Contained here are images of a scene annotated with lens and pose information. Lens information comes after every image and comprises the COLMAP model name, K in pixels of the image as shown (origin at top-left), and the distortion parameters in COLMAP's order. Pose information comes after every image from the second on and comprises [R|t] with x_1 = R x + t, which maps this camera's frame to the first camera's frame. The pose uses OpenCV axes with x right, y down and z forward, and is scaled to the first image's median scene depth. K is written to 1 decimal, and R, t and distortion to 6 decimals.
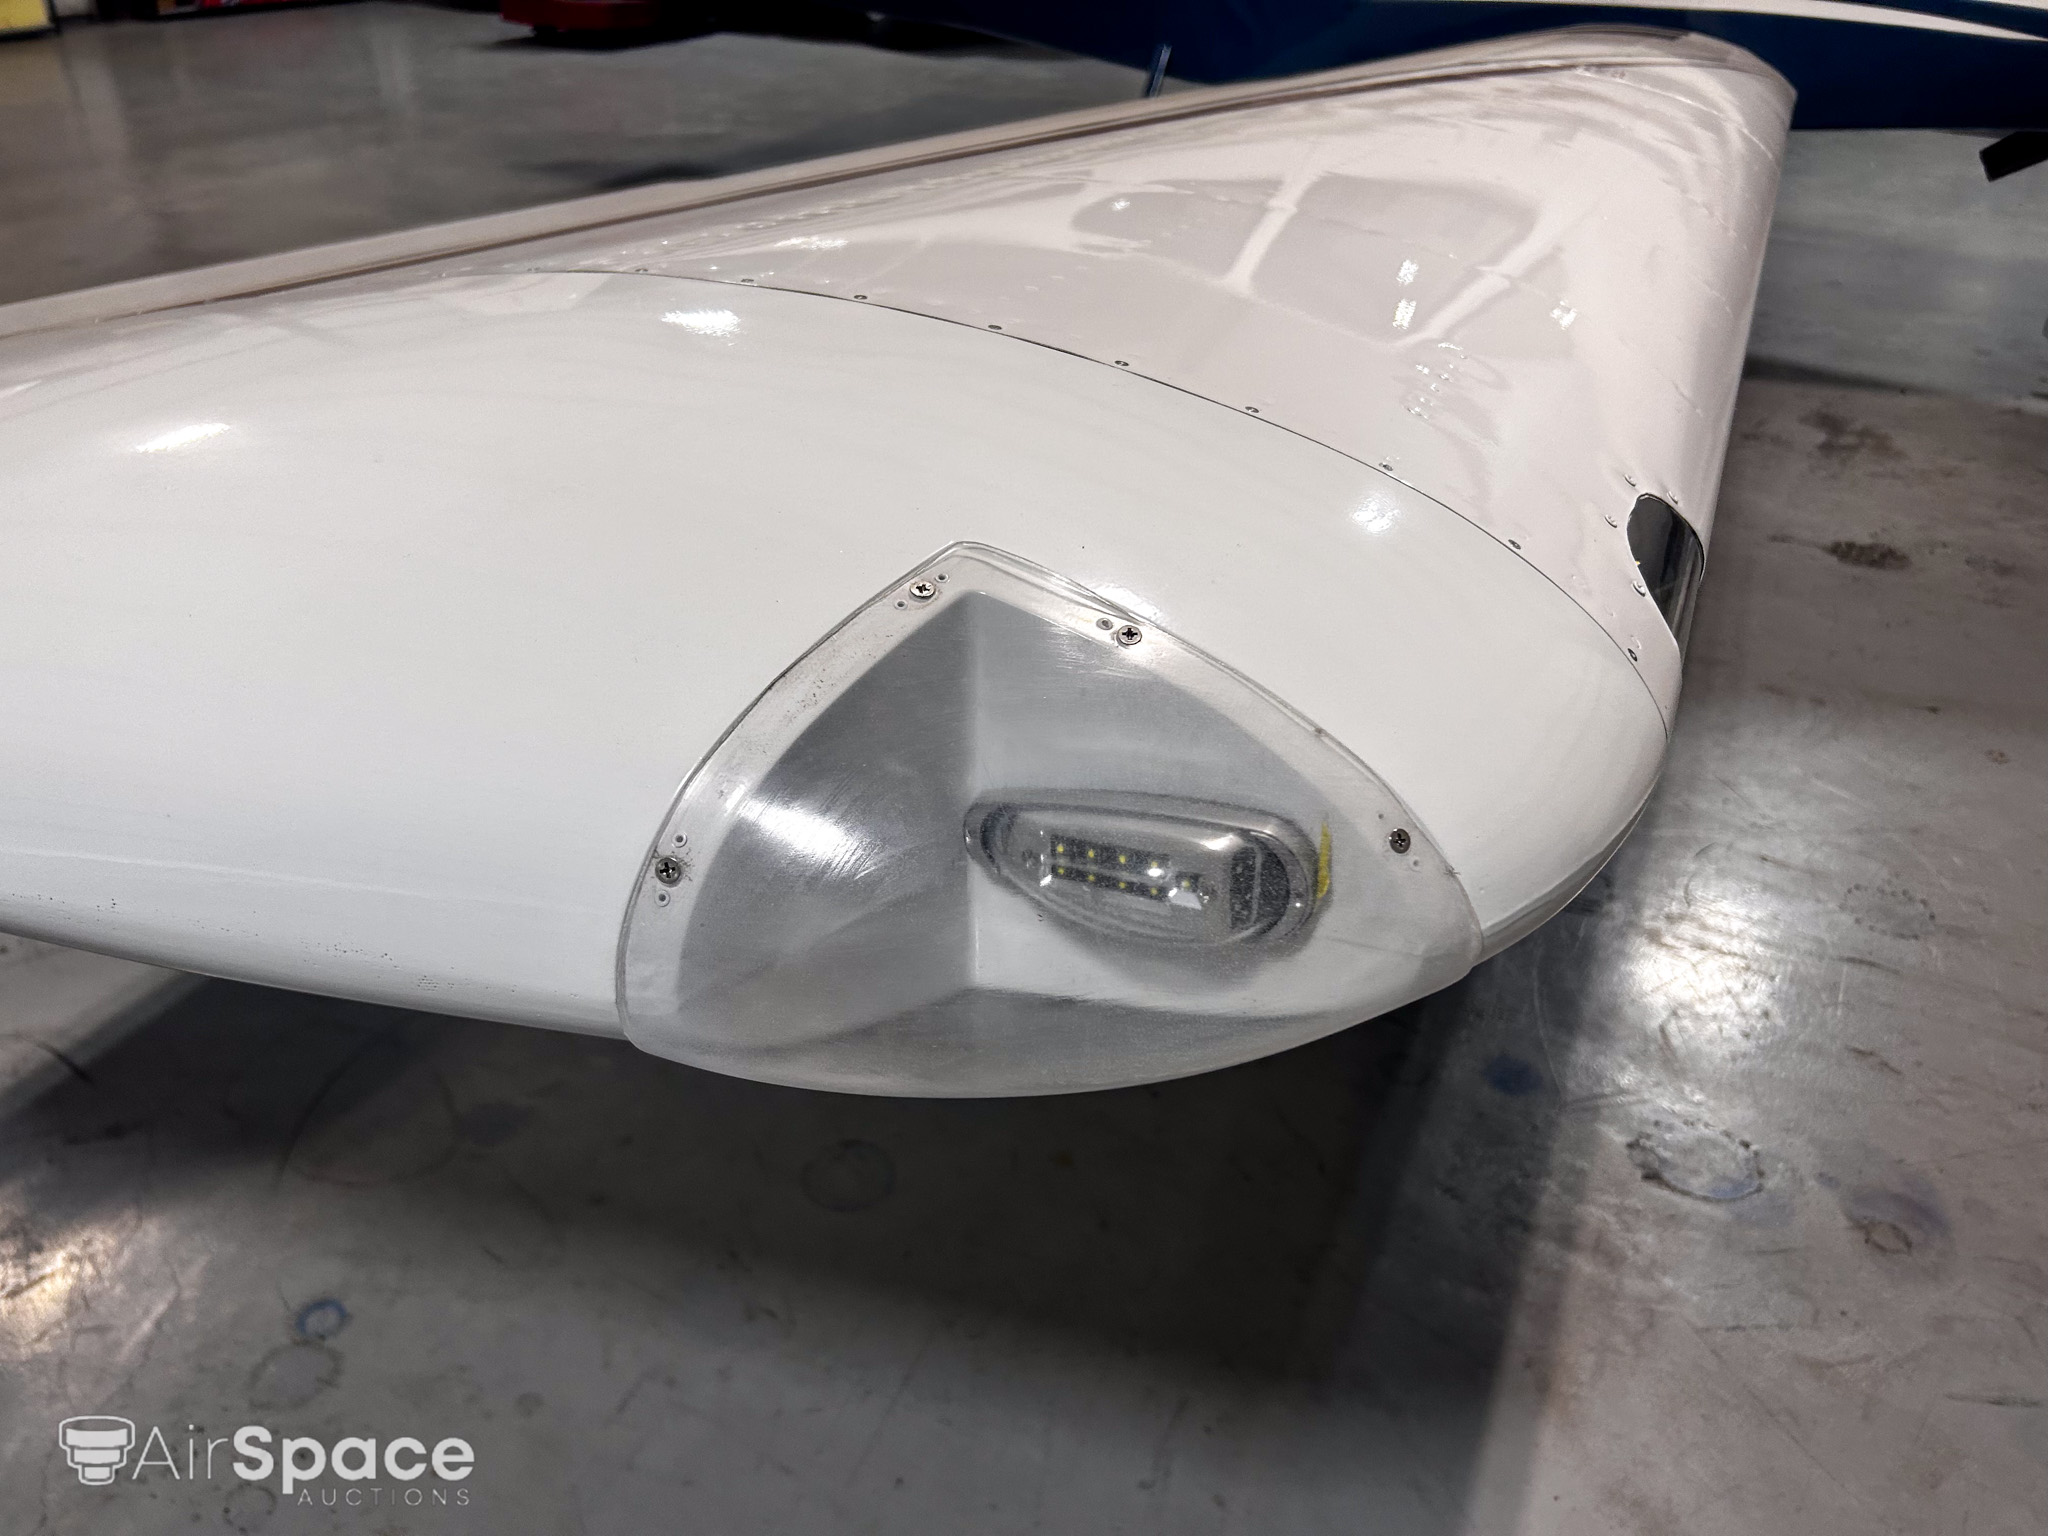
lens RADIAL K [[1525.8, 0, 1019.8], [0, 1525.8, 802.8], [0, 0, 1]] dist [0.062152, -0.084401]
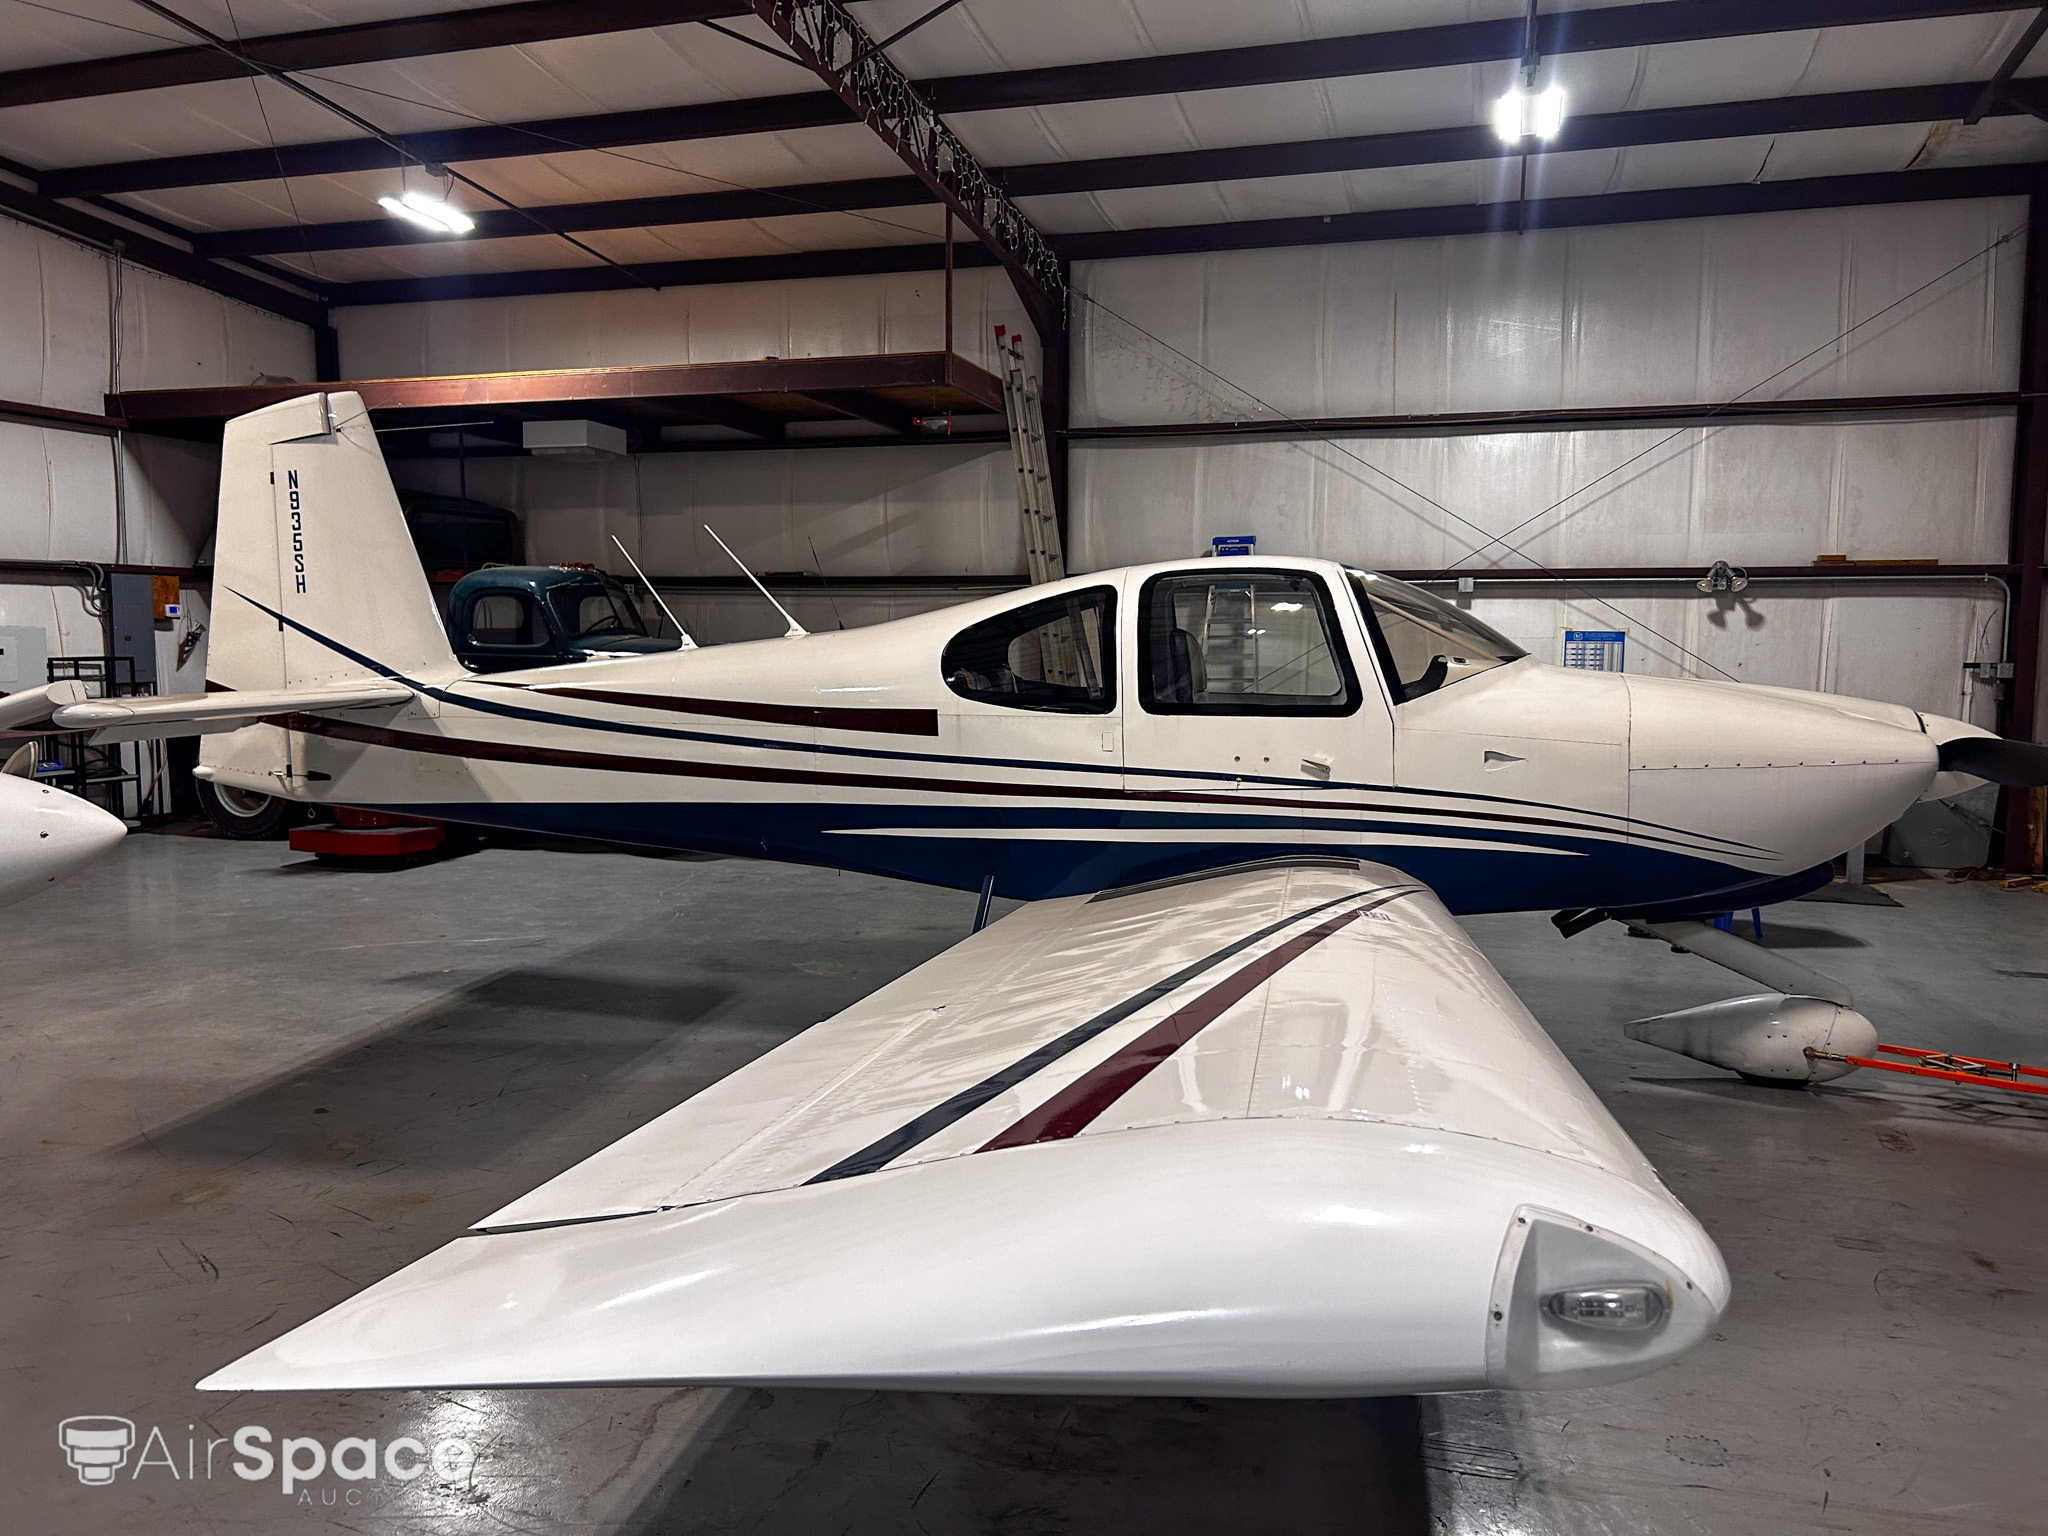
lens RADIAL K [[1525.8, 0, 1019.8], [0, 1525.8, 802.8], [0, 0, 1]] dist [0.062152, -0.084401]
pose [[0.970825, -0.034656, 0.237273, -1.614645], [0.136934, 0.892416, -0.429933, 0.280478], [-0.196846, 0.449881, 0.871125, -1.732919]]
